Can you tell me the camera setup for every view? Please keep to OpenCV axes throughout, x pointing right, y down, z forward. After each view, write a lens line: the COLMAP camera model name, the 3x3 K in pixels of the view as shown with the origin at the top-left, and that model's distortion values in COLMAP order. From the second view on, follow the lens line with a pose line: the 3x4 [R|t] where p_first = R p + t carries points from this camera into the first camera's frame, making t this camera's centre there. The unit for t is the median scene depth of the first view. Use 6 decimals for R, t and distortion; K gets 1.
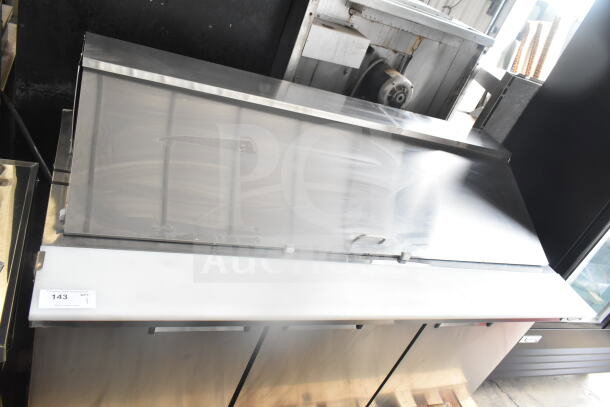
lens RADIAL K [[474.9, 0, 305.7], [0, 474.9, 201.2], [0, 0, 1]] dist [0.002090, -0.009339]
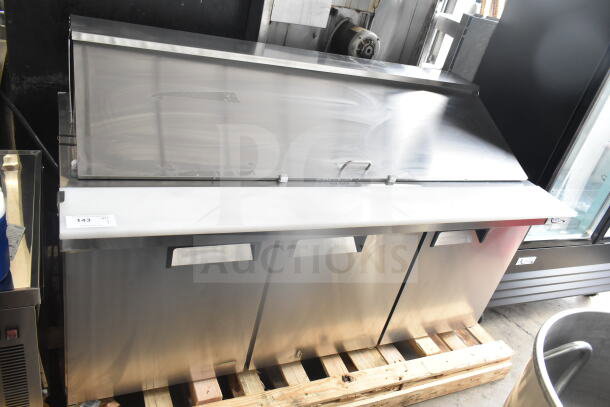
lens RADIAL K [[474.9, 0, 306.7], [0, 474.9, 202.8], [0, 0, 1]] dist [0.002090, -0.009339]
pose [[0.988779, -0.149007, 0.010666, -0.000936], [0.149187, 0.988631, -0.018754, 0.124769], [-0.007750, 0.020135, 0.999767, -0.061365]]
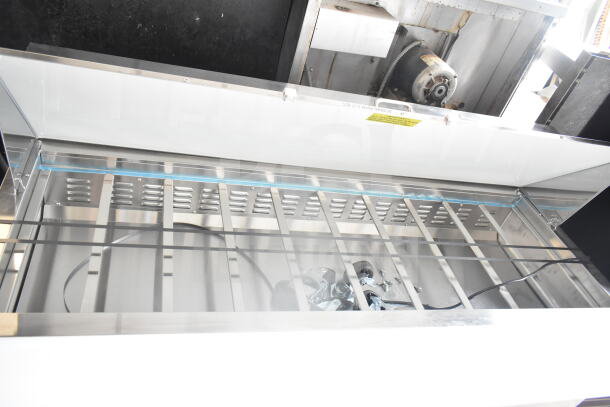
lens RADIAL K [[474.9, 0, 303.9], [0, 474.9, 204.2], [0, 0, 1]] dist [0.002090, -0.009339]
pose [[0.989912, -0.004497, -0.141609, 0.087449], [0.015250, 0.997071, 0.074941, -0.094161], [0.140857, -0.076345, 0.987082, 0.166423]]
